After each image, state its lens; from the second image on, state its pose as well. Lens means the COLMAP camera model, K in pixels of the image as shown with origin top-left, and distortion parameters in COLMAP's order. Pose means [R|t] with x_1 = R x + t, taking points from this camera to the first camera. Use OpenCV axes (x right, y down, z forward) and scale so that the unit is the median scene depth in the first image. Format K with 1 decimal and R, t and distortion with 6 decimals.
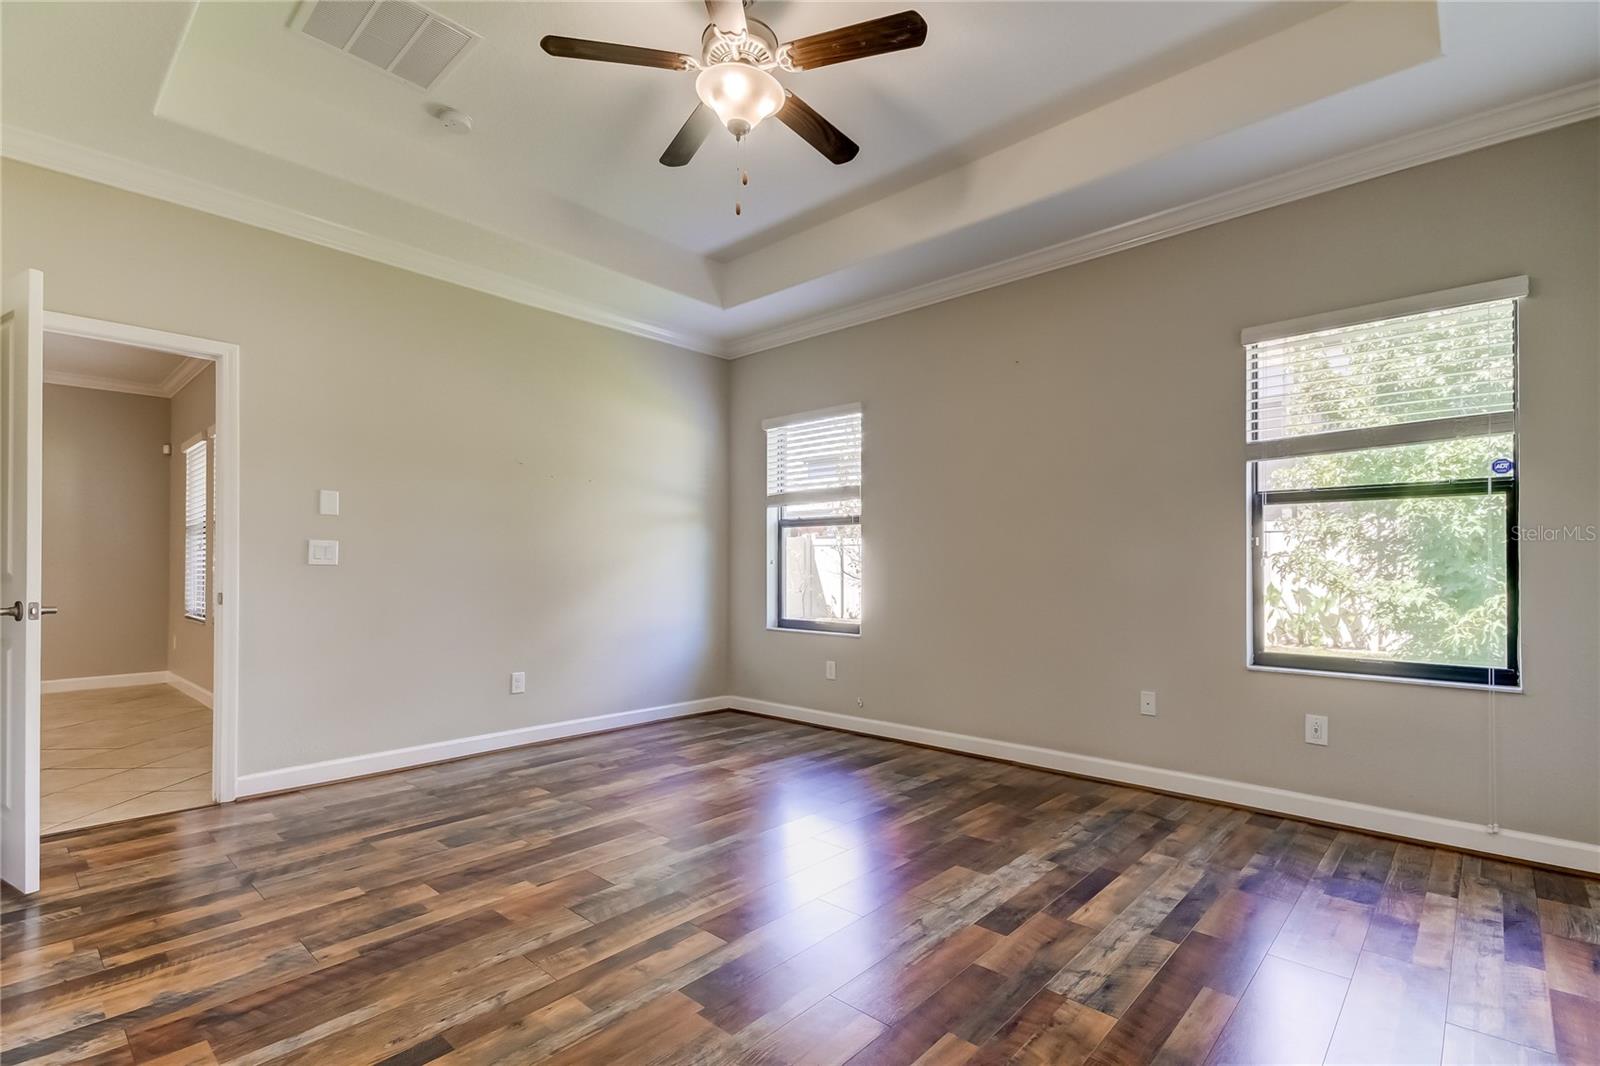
lens RADIAL K [[749.7, 0, 805.6], [0, 749.7, 554.9], [0, 0, 1]] dist [0.013338, -0.001290]
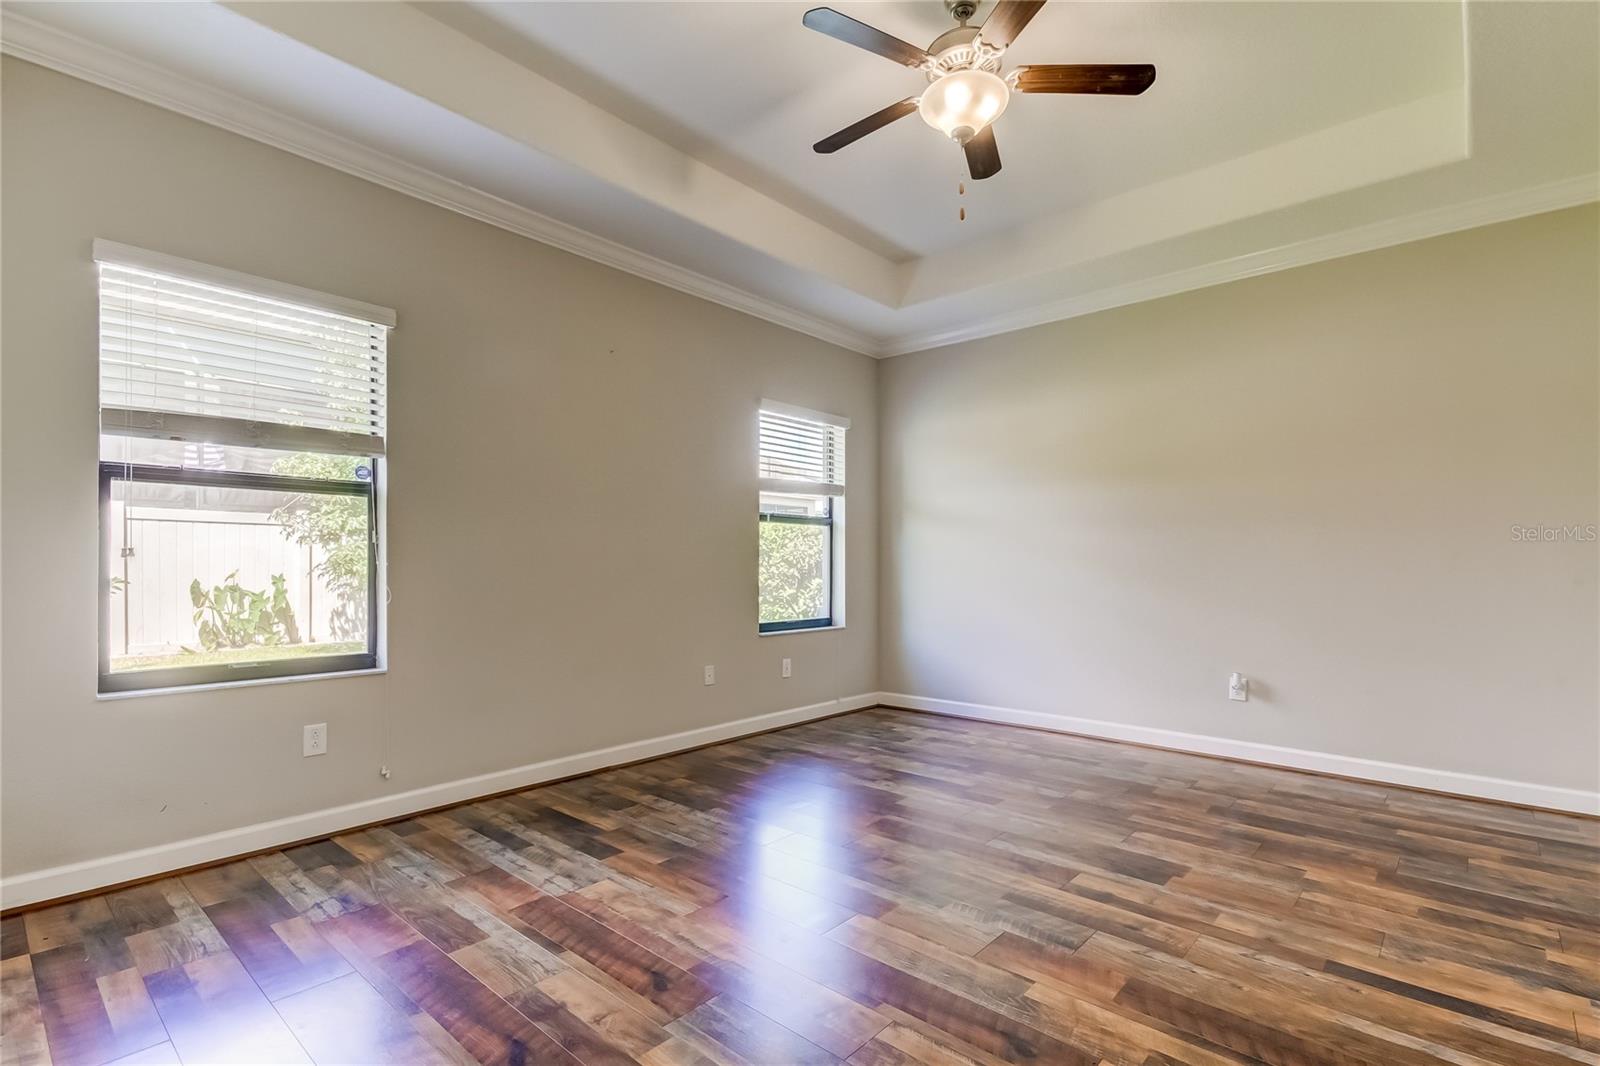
lens RADIAL K [[749.7, 0, 805.6], [0, 749.7, 554.9], [0, 0, 1]] dist [0.013338, -0.001290]
pose [[-0.016420, 0.011711, 0.999797, -0.977428], [-0.020989, 0.999707, -0.012055, 0.014637], [-0.999645, -0.021183, -0.016170, 1.086963]]
